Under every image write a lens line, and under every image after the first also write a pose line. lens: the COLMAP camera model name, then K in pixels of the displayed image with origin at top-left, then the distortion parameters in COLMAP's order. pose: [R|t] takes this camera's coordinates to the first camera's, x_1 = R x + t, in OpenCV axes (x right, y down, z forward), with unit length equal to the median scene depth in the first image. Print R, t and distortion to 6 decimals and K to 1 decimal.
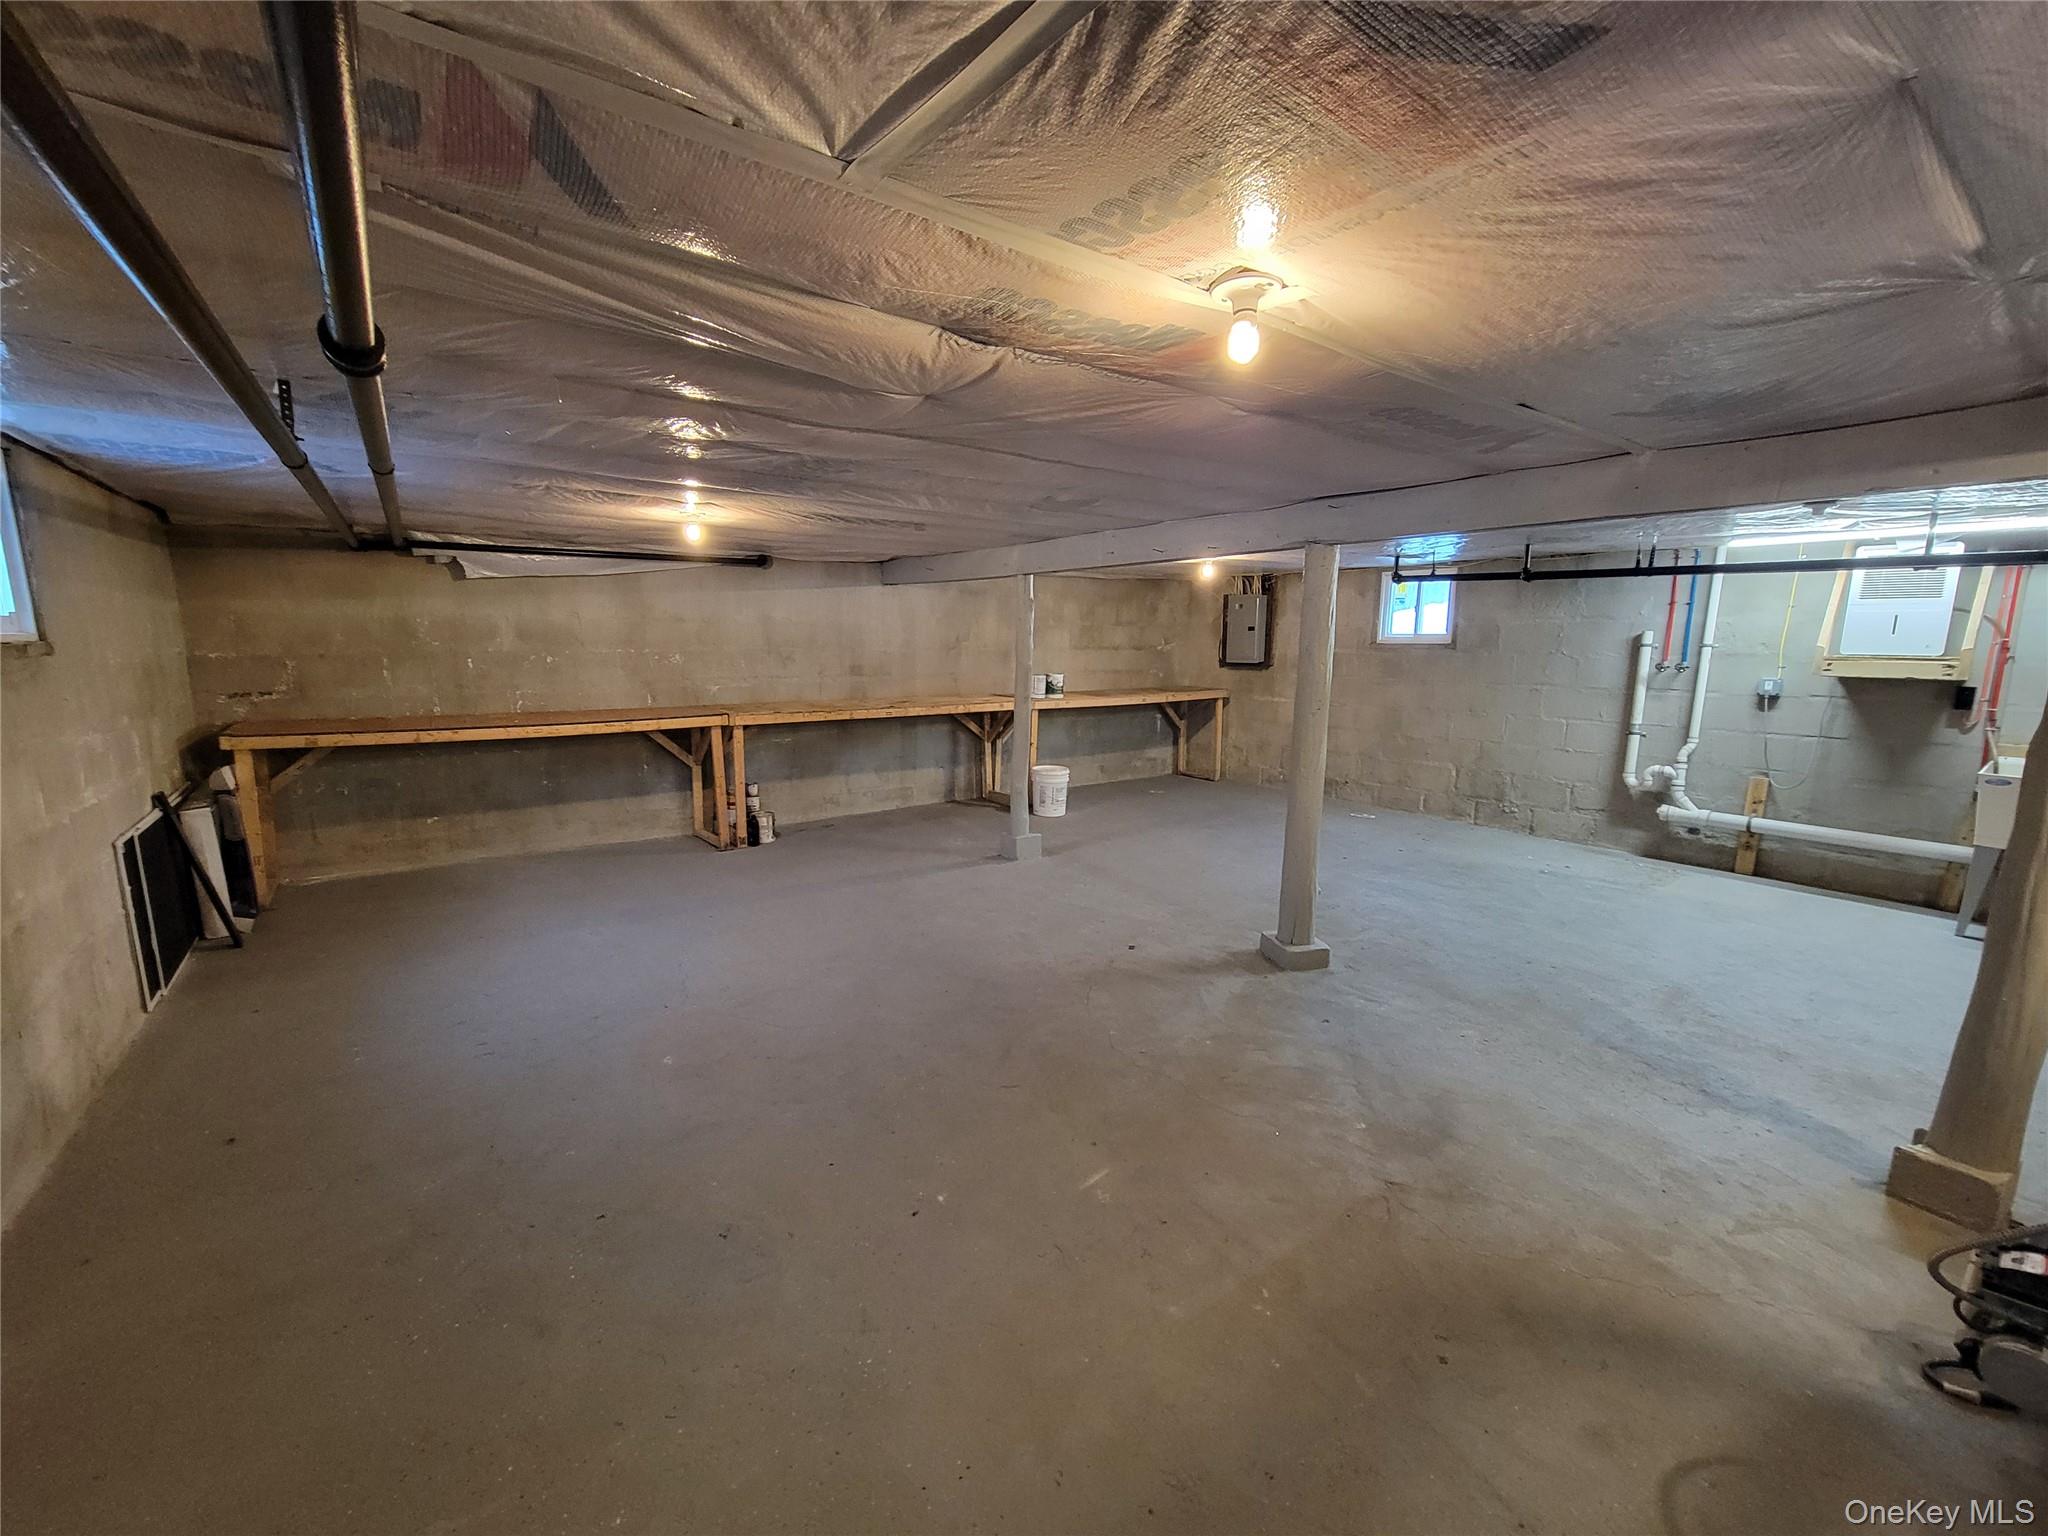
lens RADIAL K [[815.4, 0, 1020.3], [0, 815.4, 782.6], [0, 0, 1]] dist [0.000066, 0.000020]
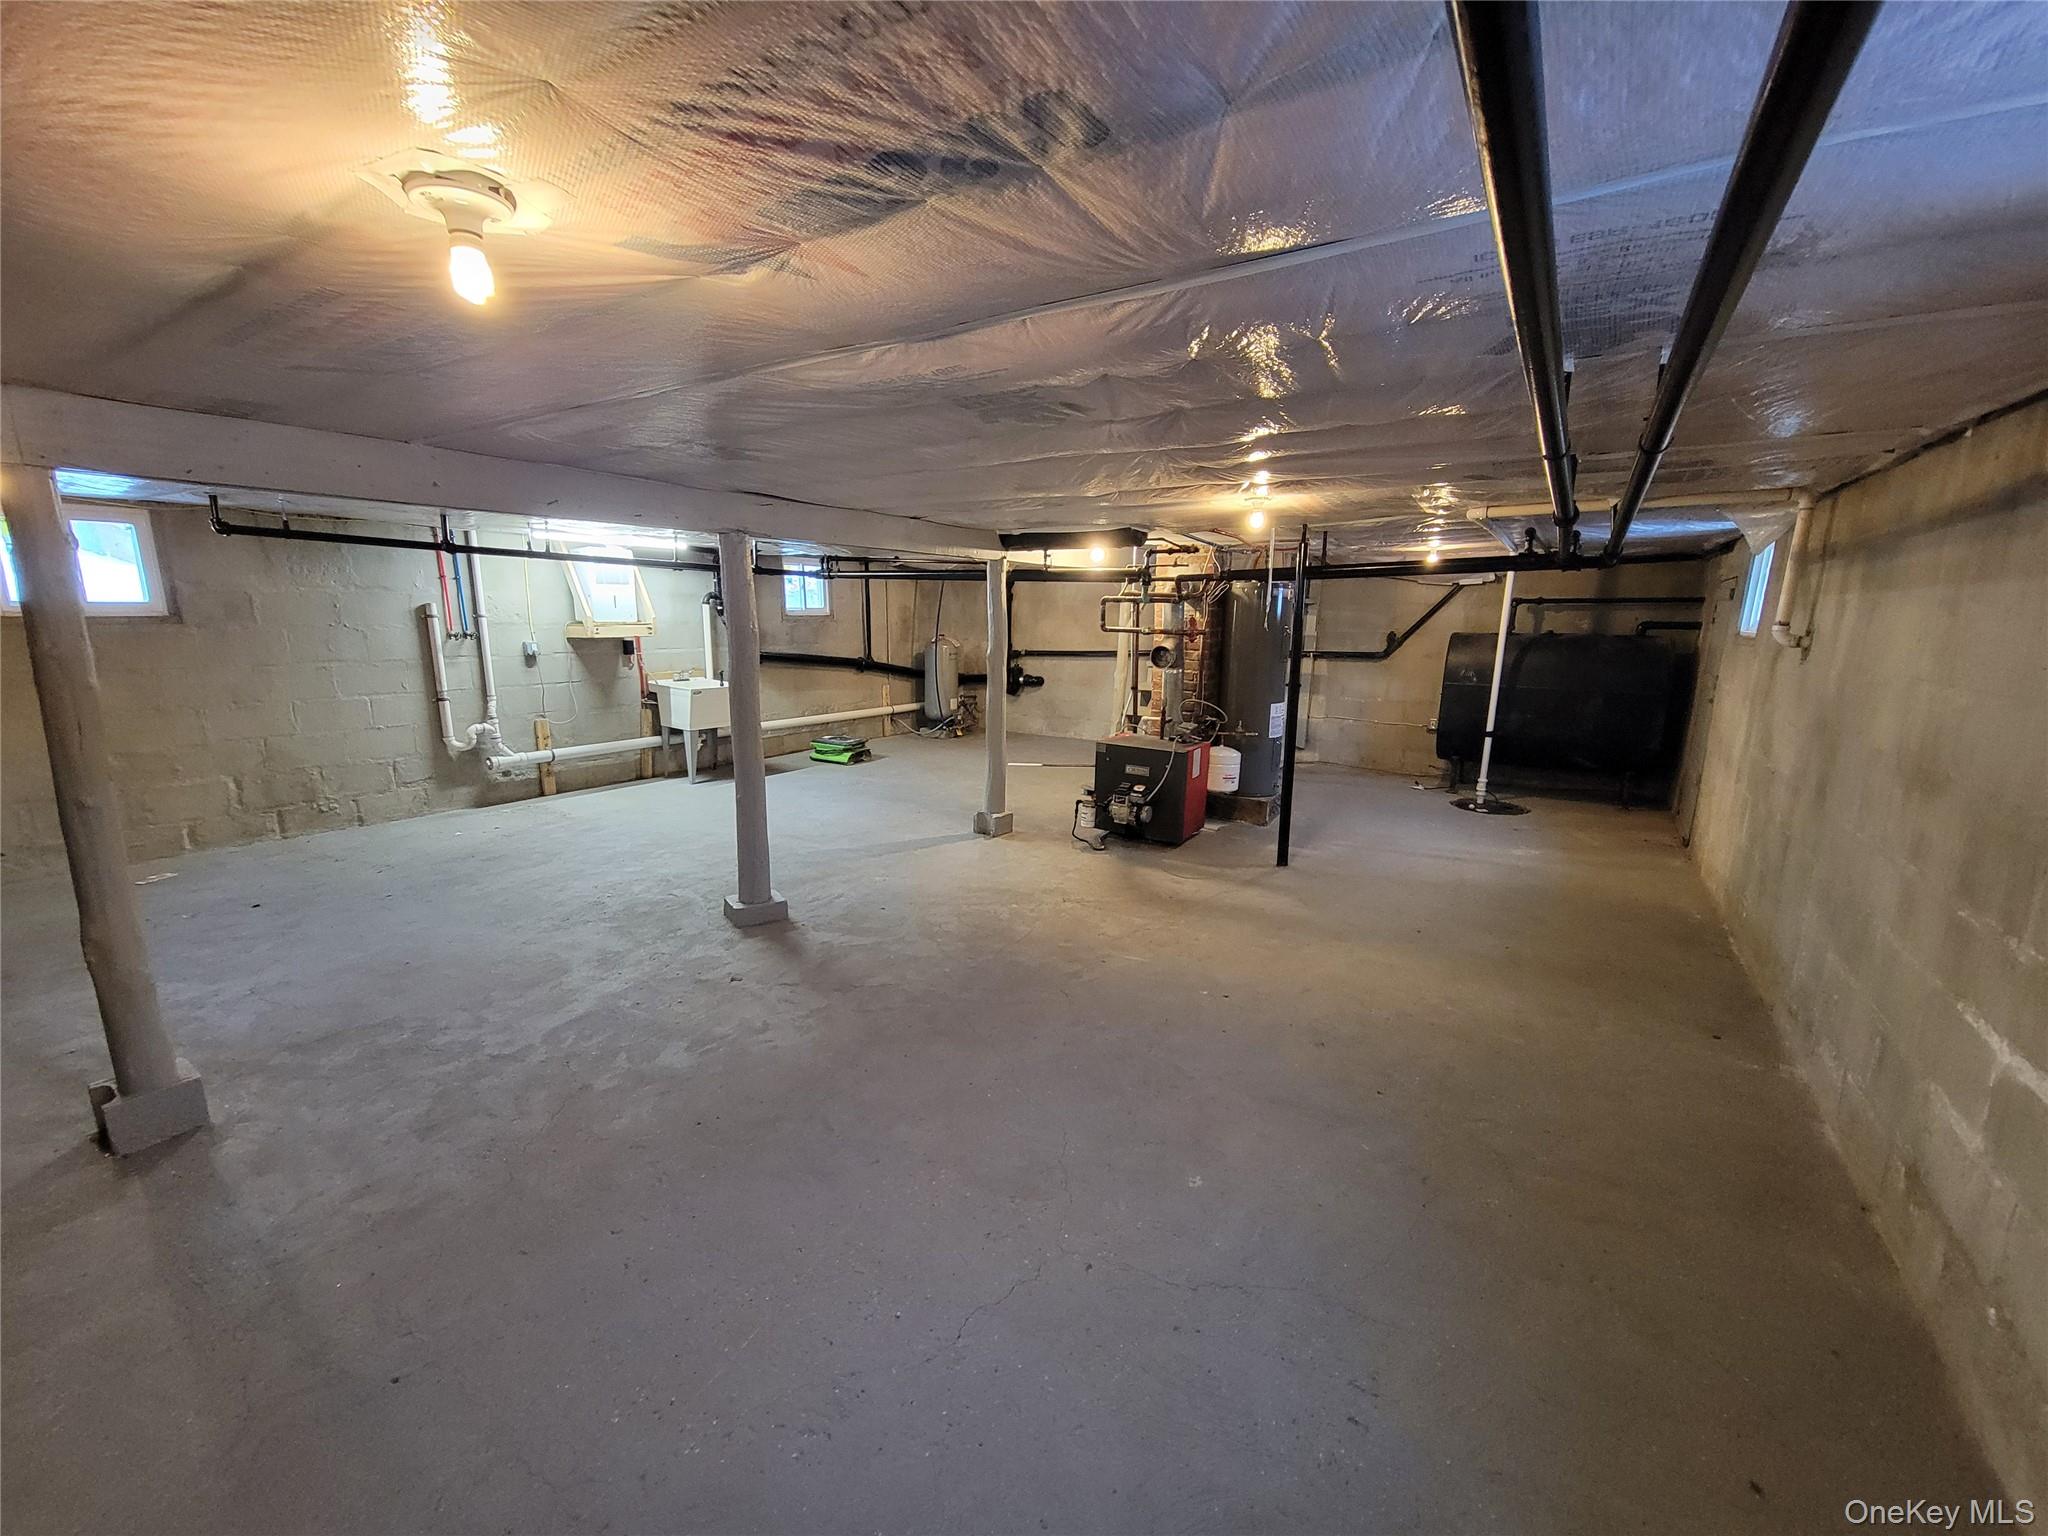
lens RADIAL K [[815.4, 0, 1020.3], [0, 815.4, 782.6], [0, 0, 1]] dist [0.000066, 0.000020]
pose [[-0.335923, -0.202057, 0.919961, -0.575113], [0.151266, 0.952468, 0.264431, -0.143748], [-0.929664, 0.227987, -0.289392, 0.734050]]
